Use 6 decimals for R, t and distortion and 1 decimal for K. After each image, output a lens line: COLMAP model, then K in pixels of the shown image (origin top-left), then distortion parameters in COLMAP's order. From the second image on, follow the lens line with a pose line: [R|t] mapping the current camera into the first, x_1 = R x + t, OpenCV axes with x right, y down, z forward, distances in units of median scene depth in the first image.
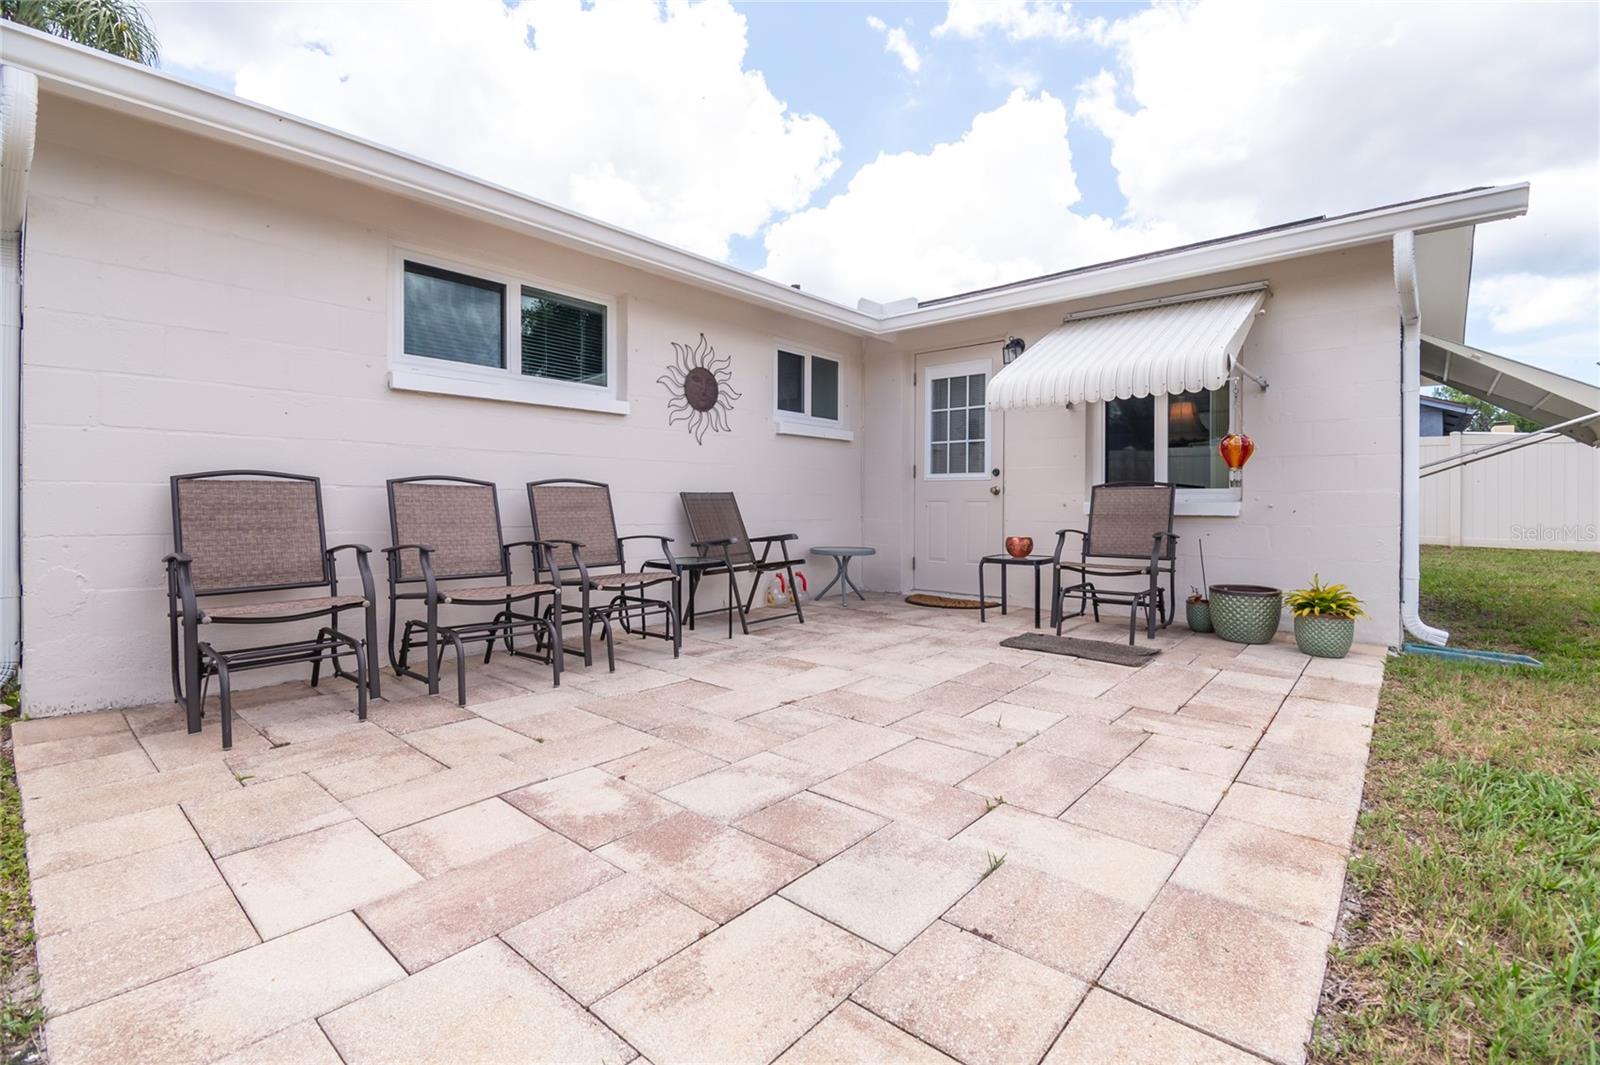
lens RADIAL K [[732.5, 0, 803.6], [0, 732.5, 494.8], [0, 0, 1]] dist [0.004245, -0.012503]
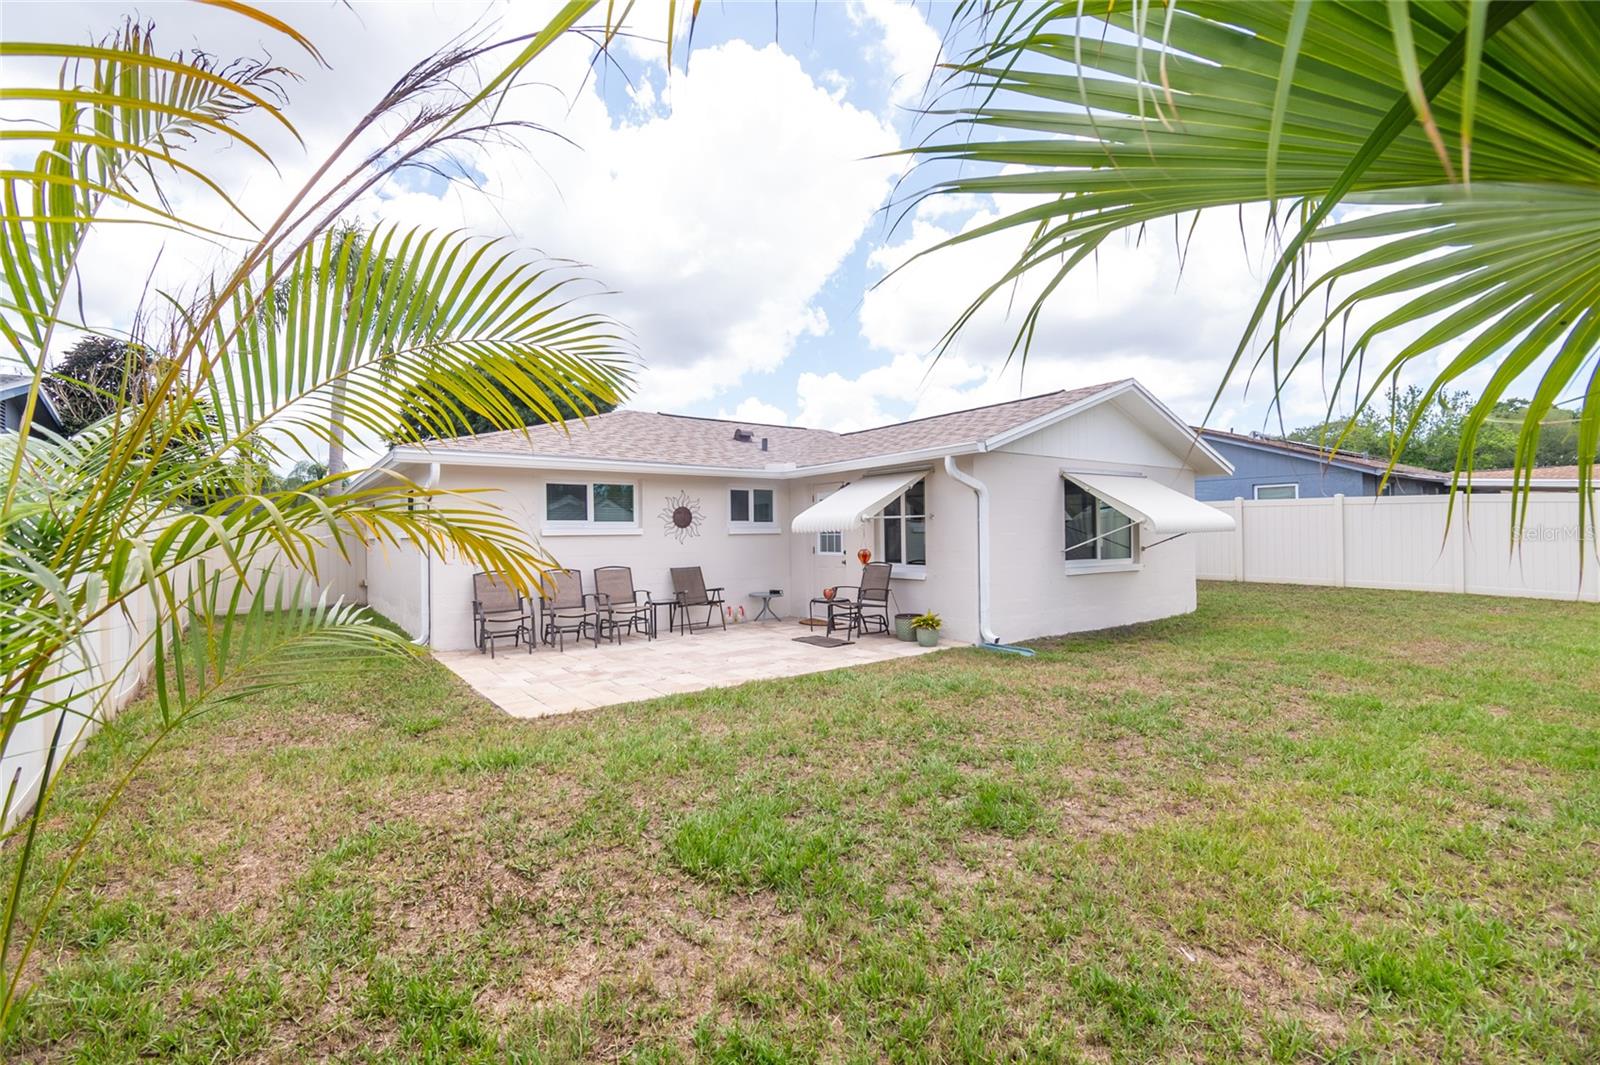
lens RADIAL K [[732.5, 0, 821.7], [0, 732.5, 520.0], [0, 0, 1]] dist [0.004245, -0.012503]
pose [[0.982839, -0.017341, -0.183651, 0.691761], [0.016002, 0.999833, -0.008772, -0.124401], [0.183772, 0.005683, 0.982952, -1.064767]]
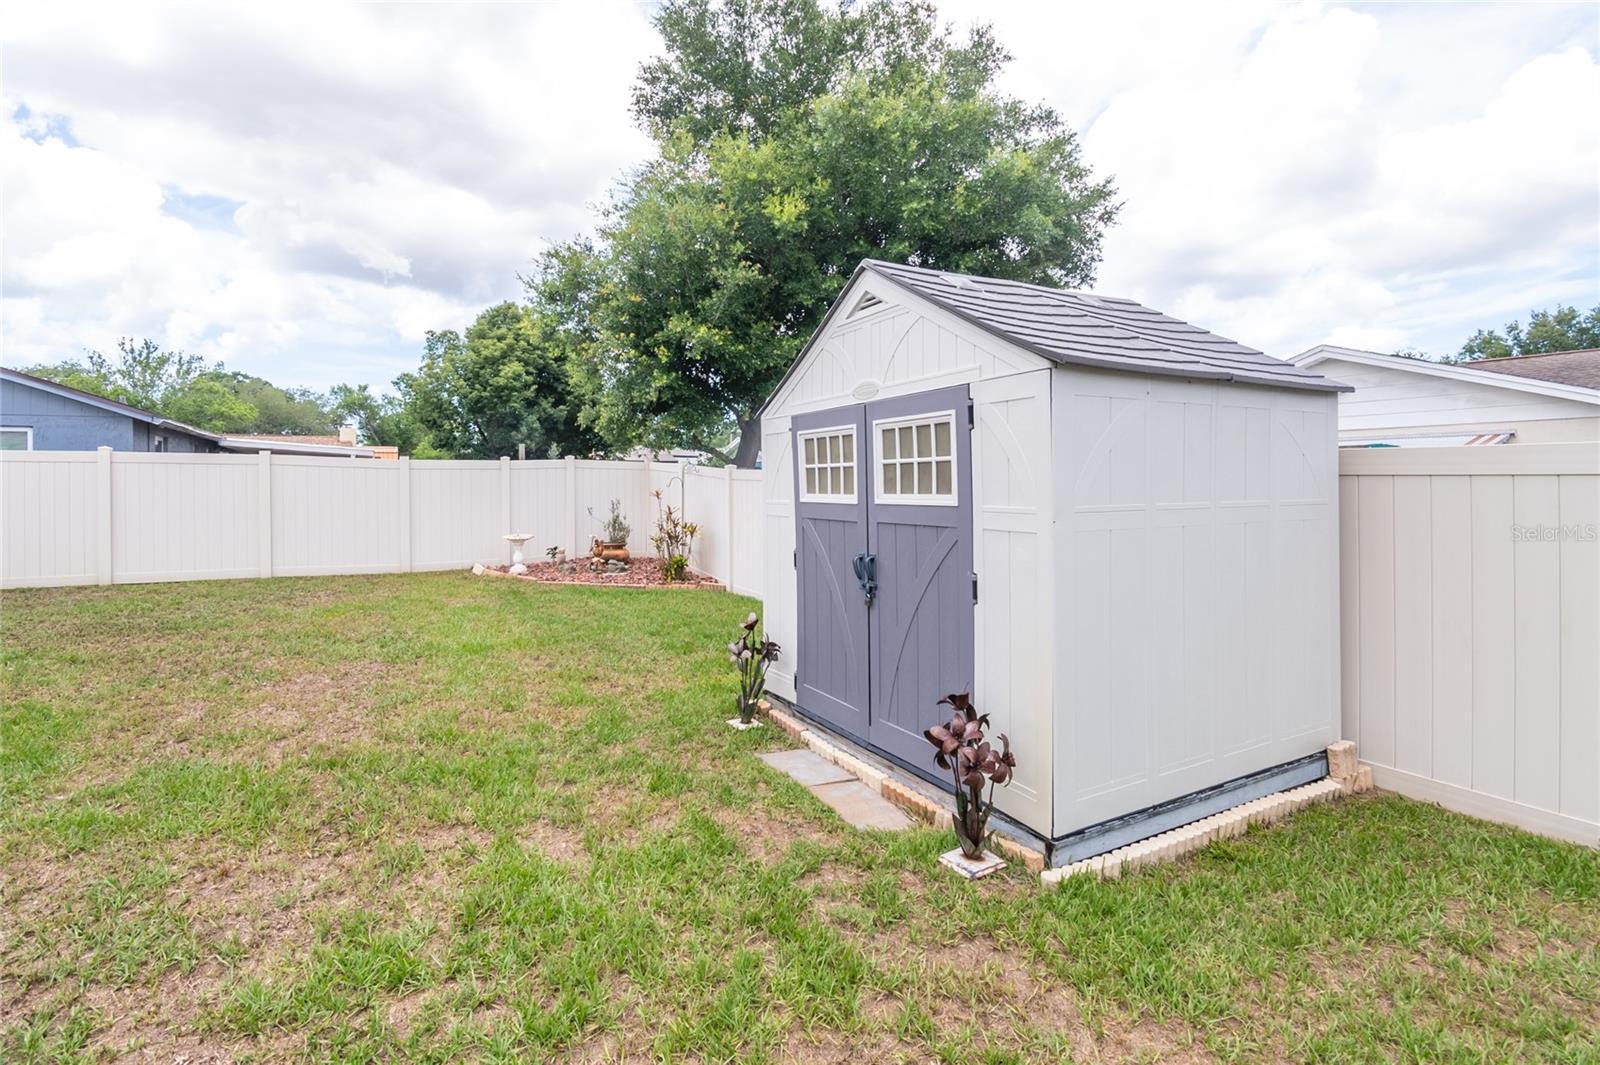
lens RADIAL K [[732.5, 0, 745.6], [0, 732.5, 473.8], [0, 0, 1]] dist [0.004245, -0.012503]
pose [[0.367026, 0.003706, 0.930203, 1.031961], [0.003336, 0.999980, -0.005300, -0.130638], [-0.930205, 0.005048, 0.367007, -0.016083]]
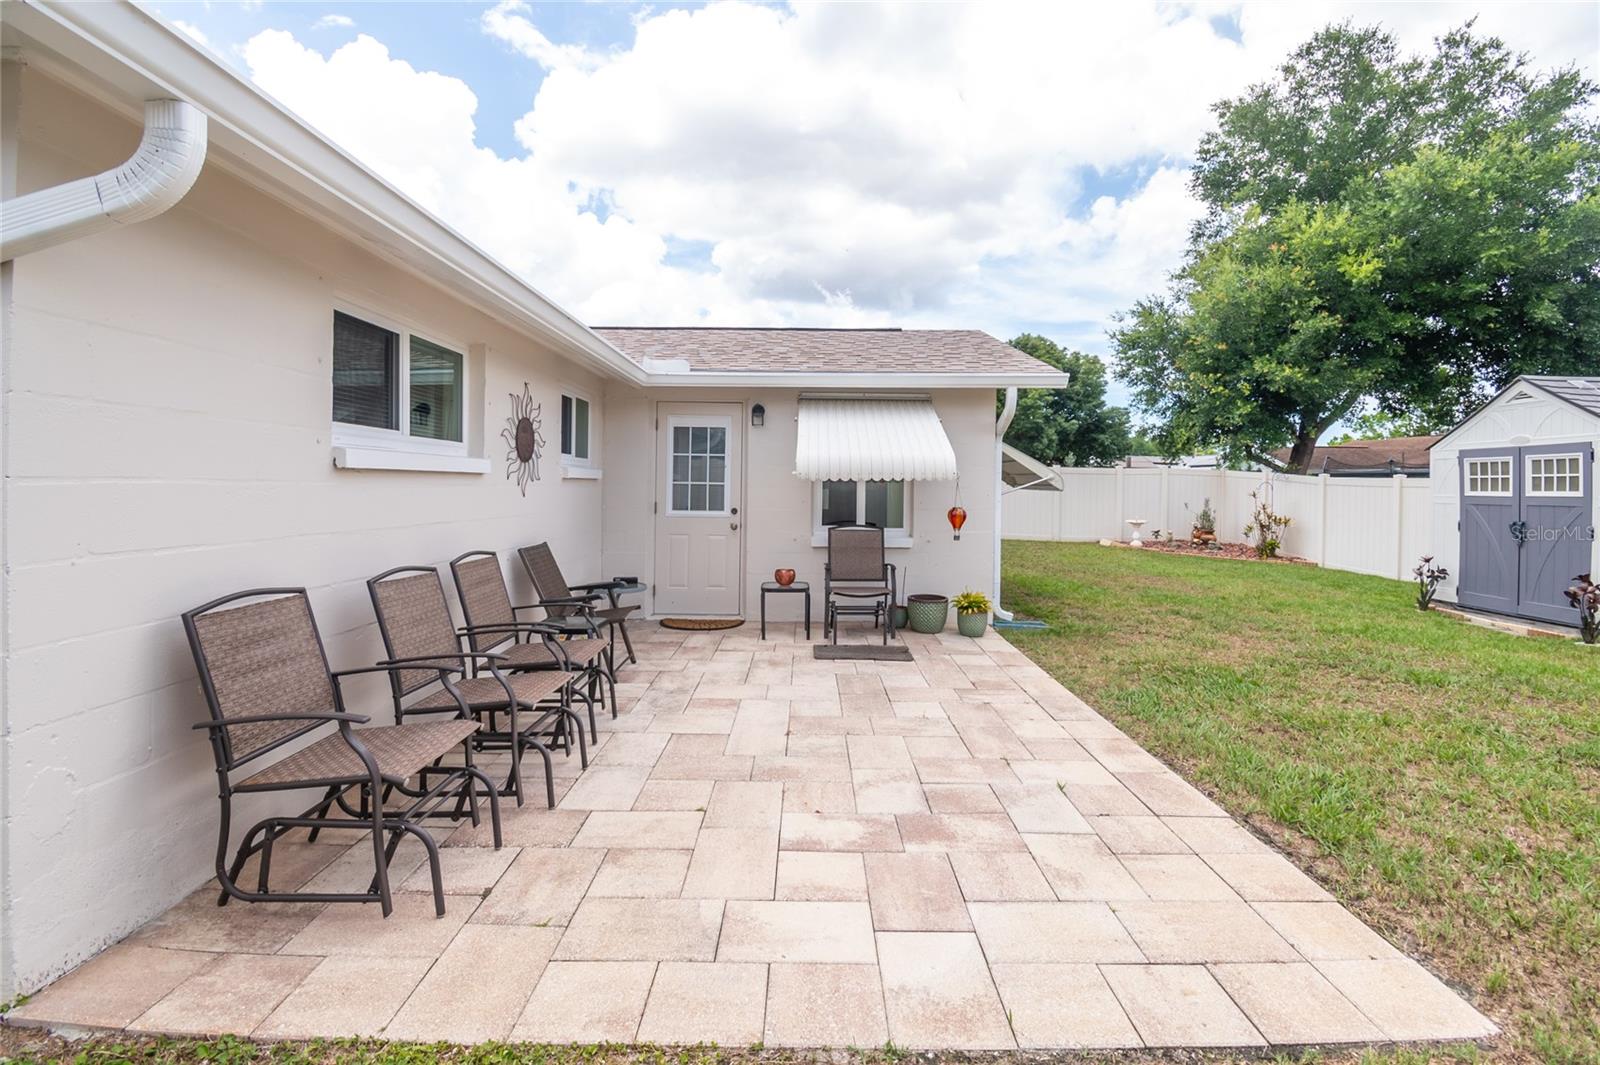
lens RADIAL K [[732.5, 0, 833.5], [0, 732.5, 480.9], [0, 0, 1]] dist [0.004245, -0.012503]
pose [[0.736202, 0.011775, 0.676660, -0.551490], [-0.018331, 0.999829, 0.002545, -0.109826], [-0.676514, -0.014278, 0.736291, -0.003227]]
